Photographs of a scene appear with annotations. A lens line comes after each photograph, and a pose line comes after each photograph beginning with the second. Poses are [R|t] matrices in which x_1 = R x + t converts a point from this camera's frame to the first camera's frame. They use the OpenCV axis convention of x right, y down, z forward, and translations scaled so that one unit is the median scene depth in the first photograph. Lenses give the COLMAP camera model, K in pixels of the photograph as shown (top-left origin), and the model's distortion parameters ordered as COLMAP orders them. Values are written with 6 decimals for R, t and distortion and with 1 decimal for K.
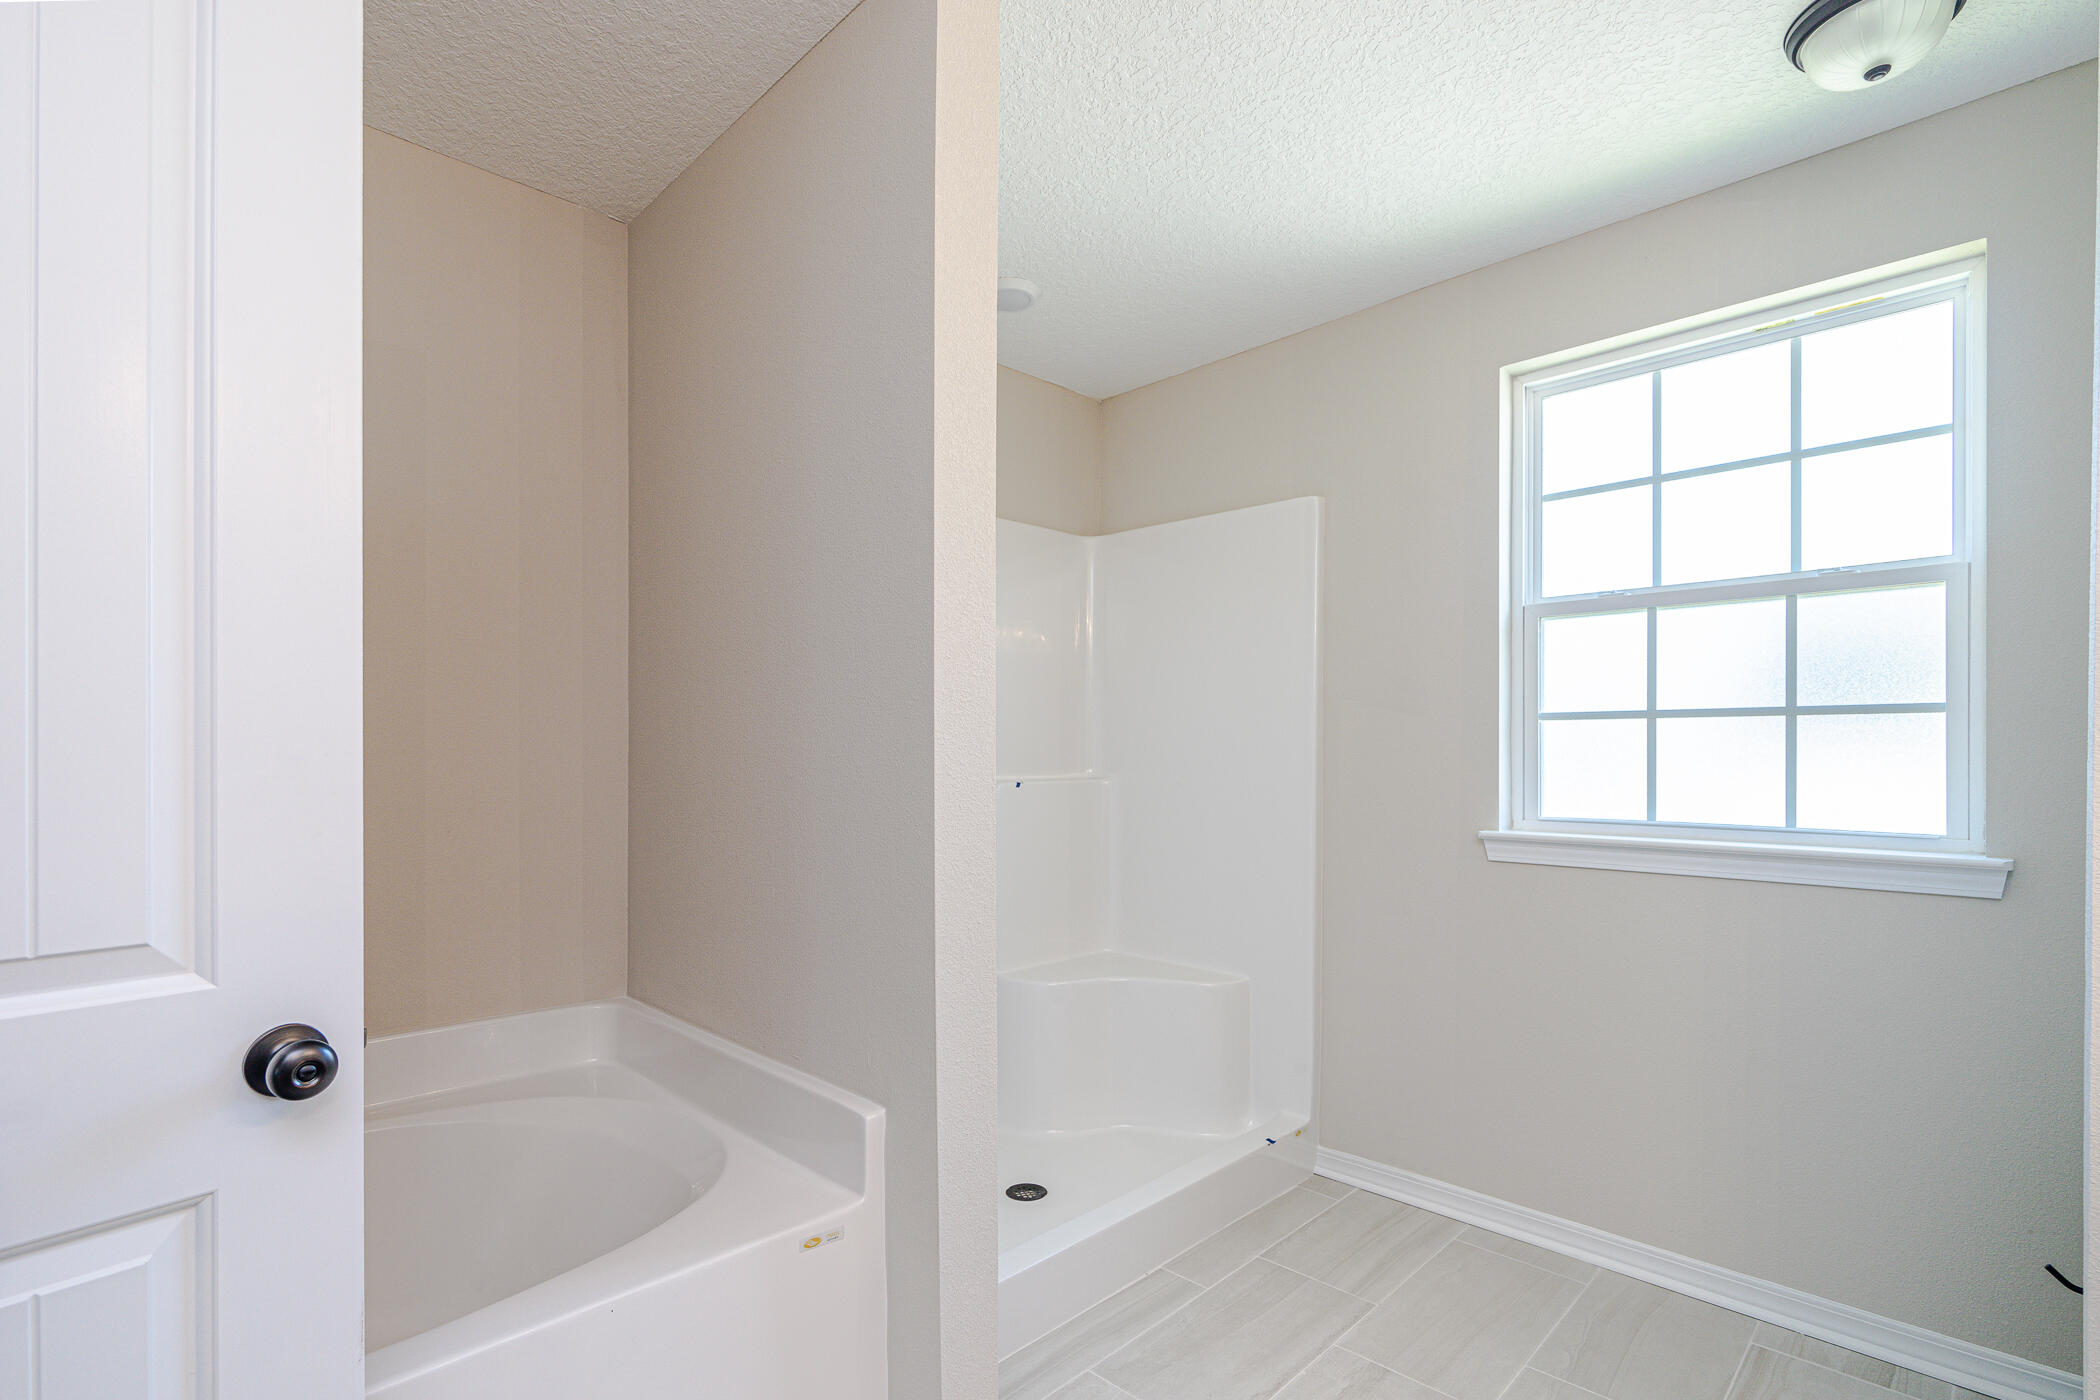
lens RADIAL K [[981.9, 0, 1040.2], [0, 981.9, 750.8], [0, 0, 1]] dist [-0.006314, 0.007451]
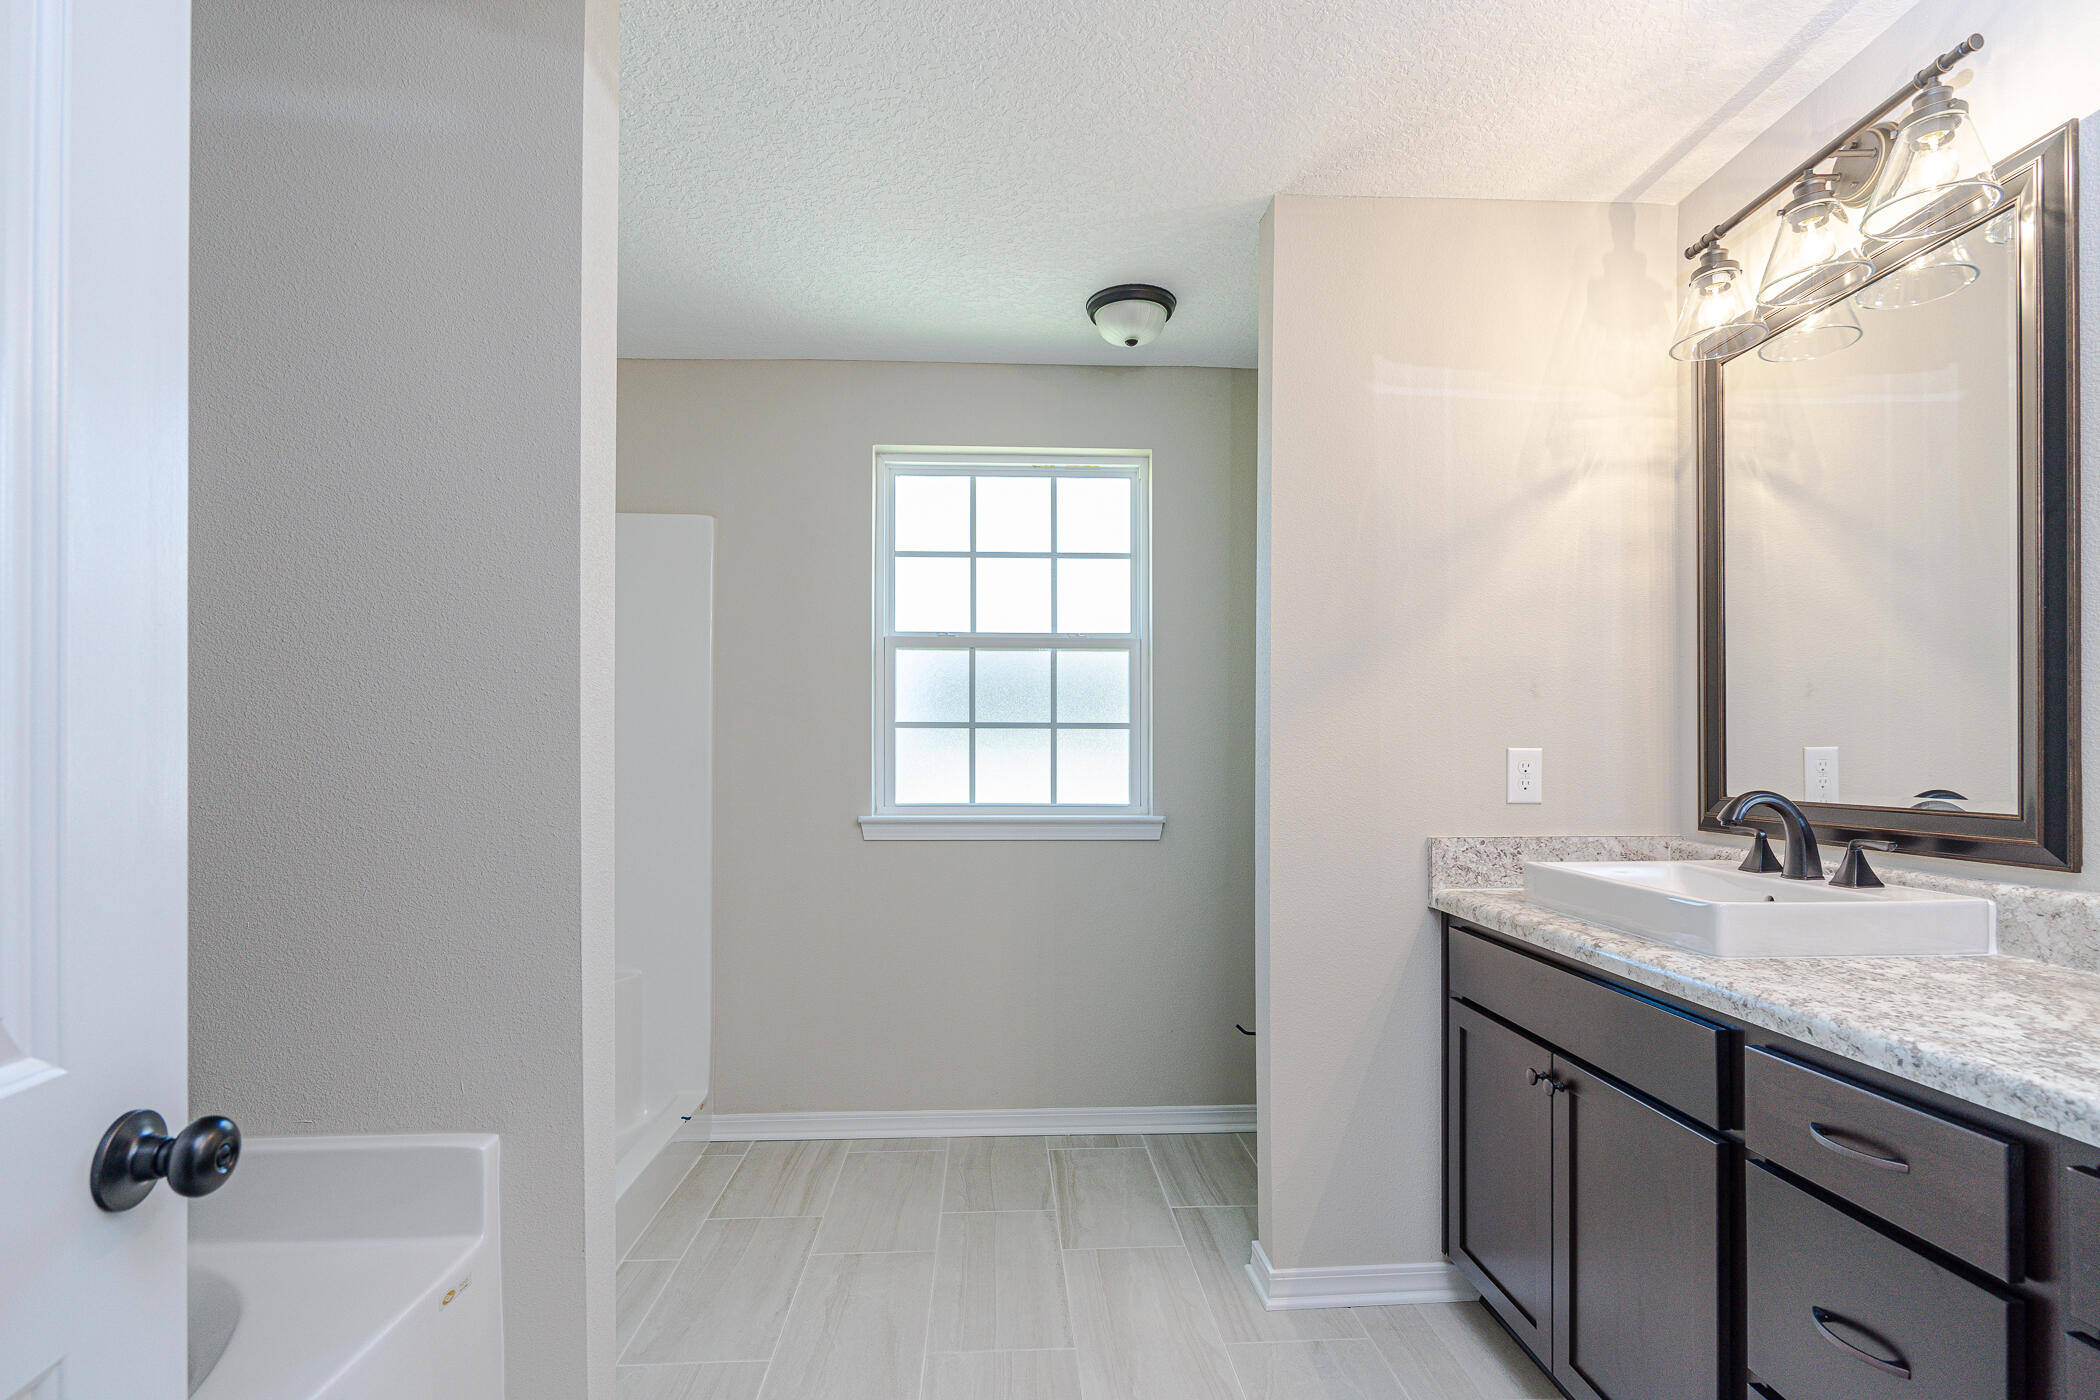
lens RADIAL K [[981.9, 0, 1021.9], [0, 981.9, 744.6], [0, 0, 1]] dist [-0.006314, 0.007451]
pose [[0.689446, 0.008856, 0.724282, -0.351780], [-0.002162, 0.999946, -0.010169, 0.003637], [-0.724333, 0.005445, 0.689428, 0.001180]]
